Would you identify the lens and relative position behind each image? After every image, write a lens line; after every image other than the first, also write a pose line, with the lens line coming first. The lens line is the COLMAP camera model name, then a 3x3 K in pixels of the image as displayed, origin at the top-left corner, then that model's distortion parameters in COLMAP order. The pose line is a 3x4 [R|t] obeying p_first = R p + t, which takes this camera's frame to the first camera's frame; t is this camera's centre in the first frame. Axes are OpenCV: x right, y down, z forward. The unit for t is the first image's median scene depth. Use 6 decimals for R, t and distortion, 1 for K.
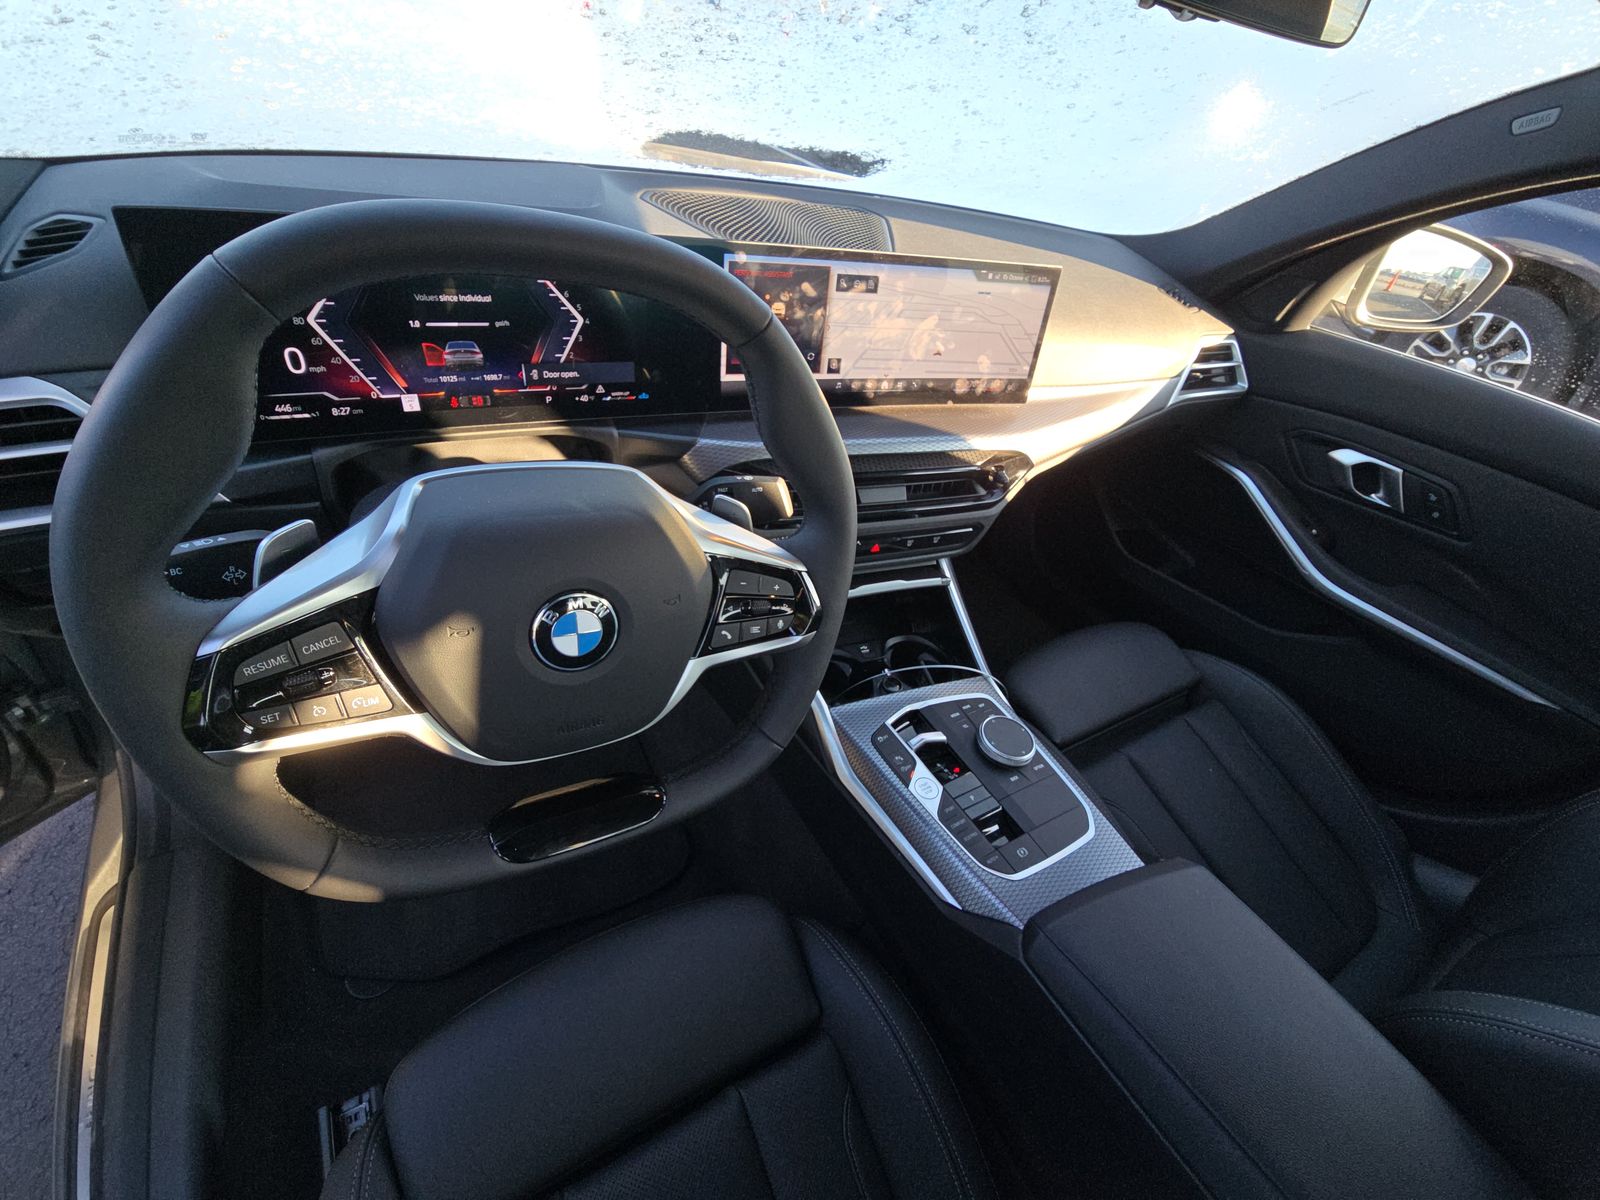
lens RADIAL K [[655.7, 0, 792.7], [0, 655.7, 602.7], [0, 0, 1]] dist [0.002268, -0.000339]
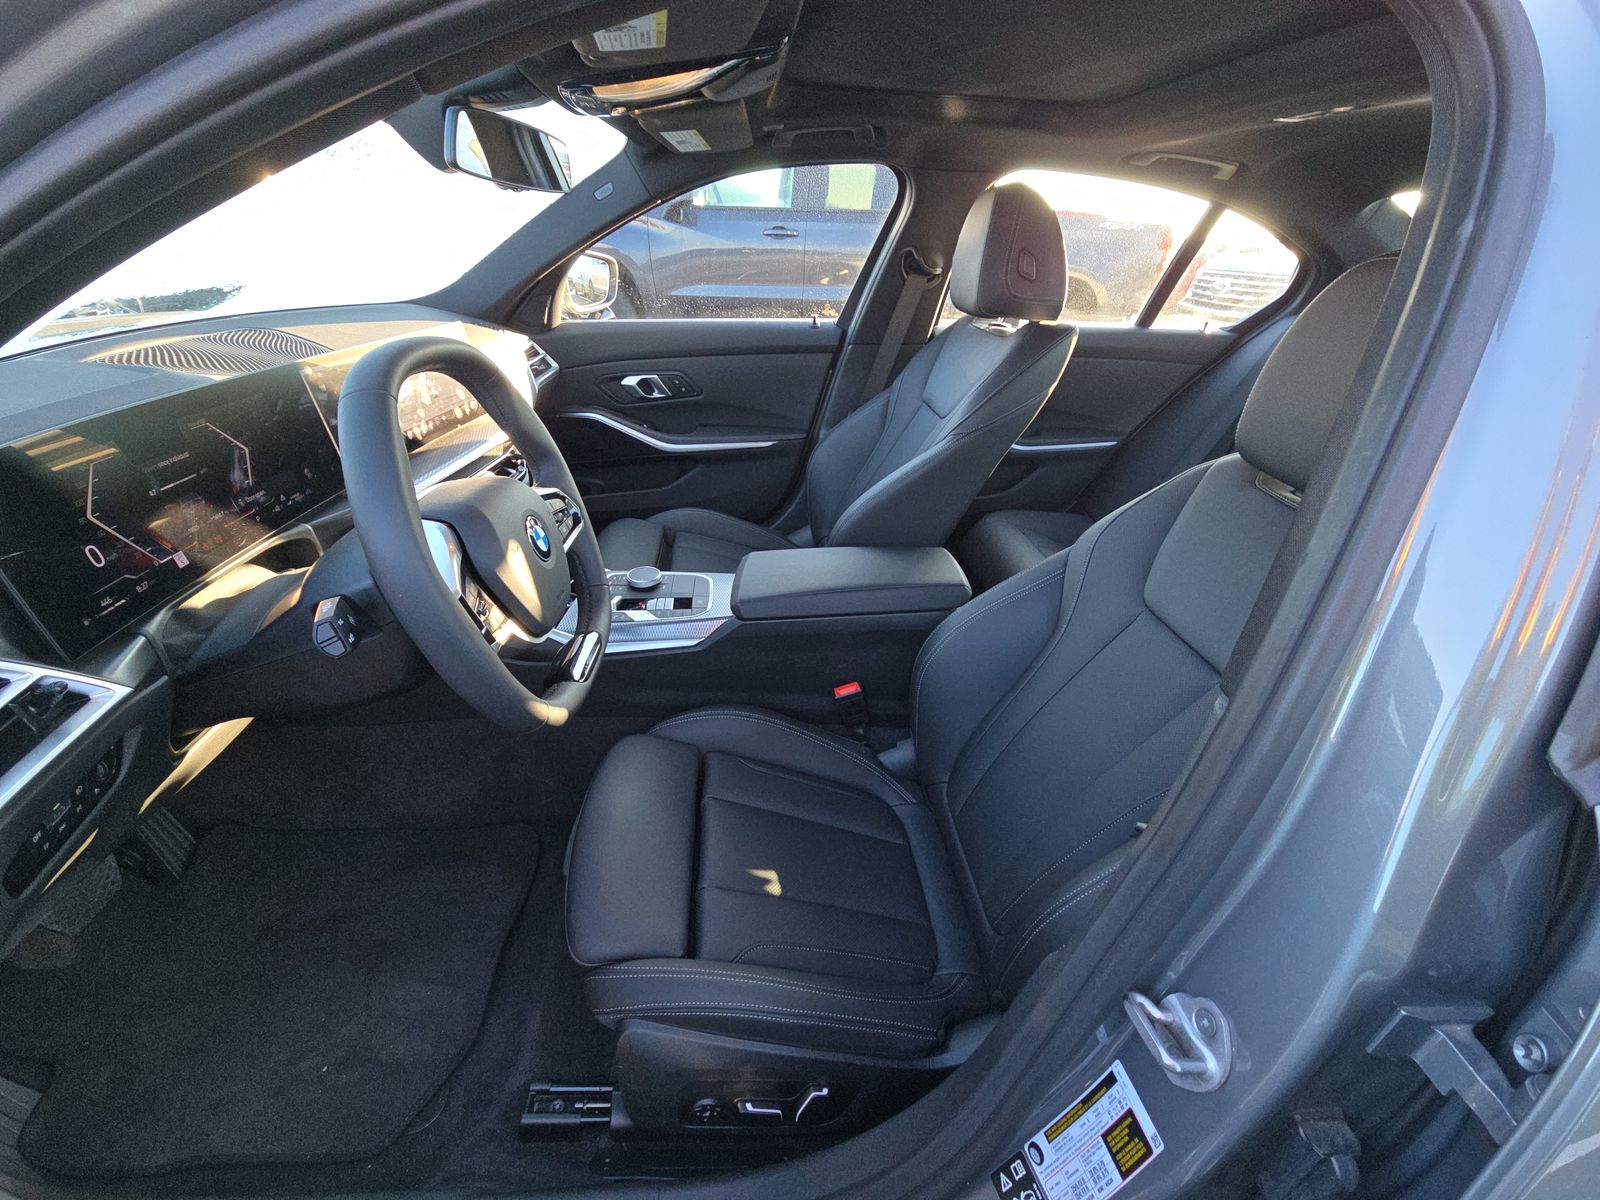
lens RADIAL K [[655.7, 0, 792.7], [0, 655.7, 602.7], [0, 0, 1]] dist [0.002268, -0.000339]
pose [[0.423278, -0.560637, 0.711703, -0.946782], [0.601286, 0.761440, 0.242207, 0.107333], [-0.677709, 0.325416, 0.659404, -0.418916]]
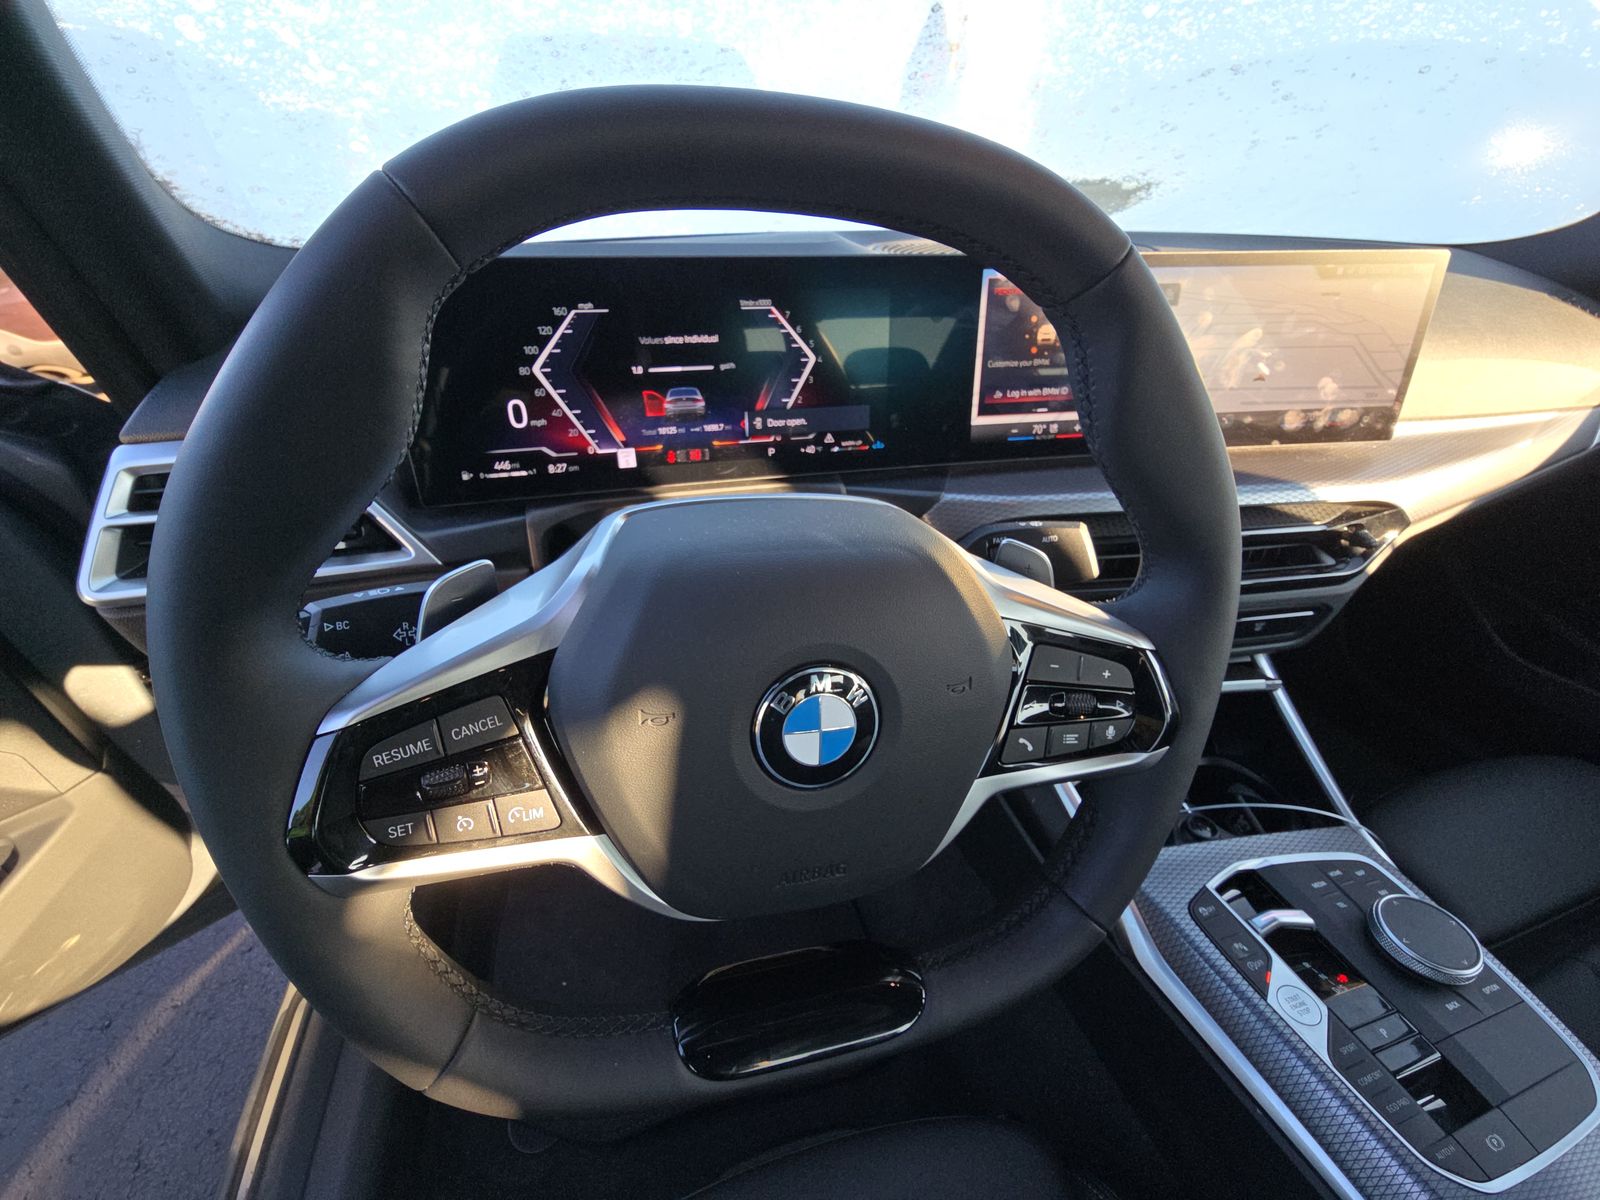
lens RADIAL K [[655.7, 0, 792.7], [0, 655.7, 602.7], [0, 0, 1]] dist [0.002268, -0.000339]
pose [[0.961392, -0.000865, -0.275180, -0.115539], [-0.041950, 0.987847, -0.149664, 0.013489], [0.271966, 0.155430, 0.949672, 0.235757]]
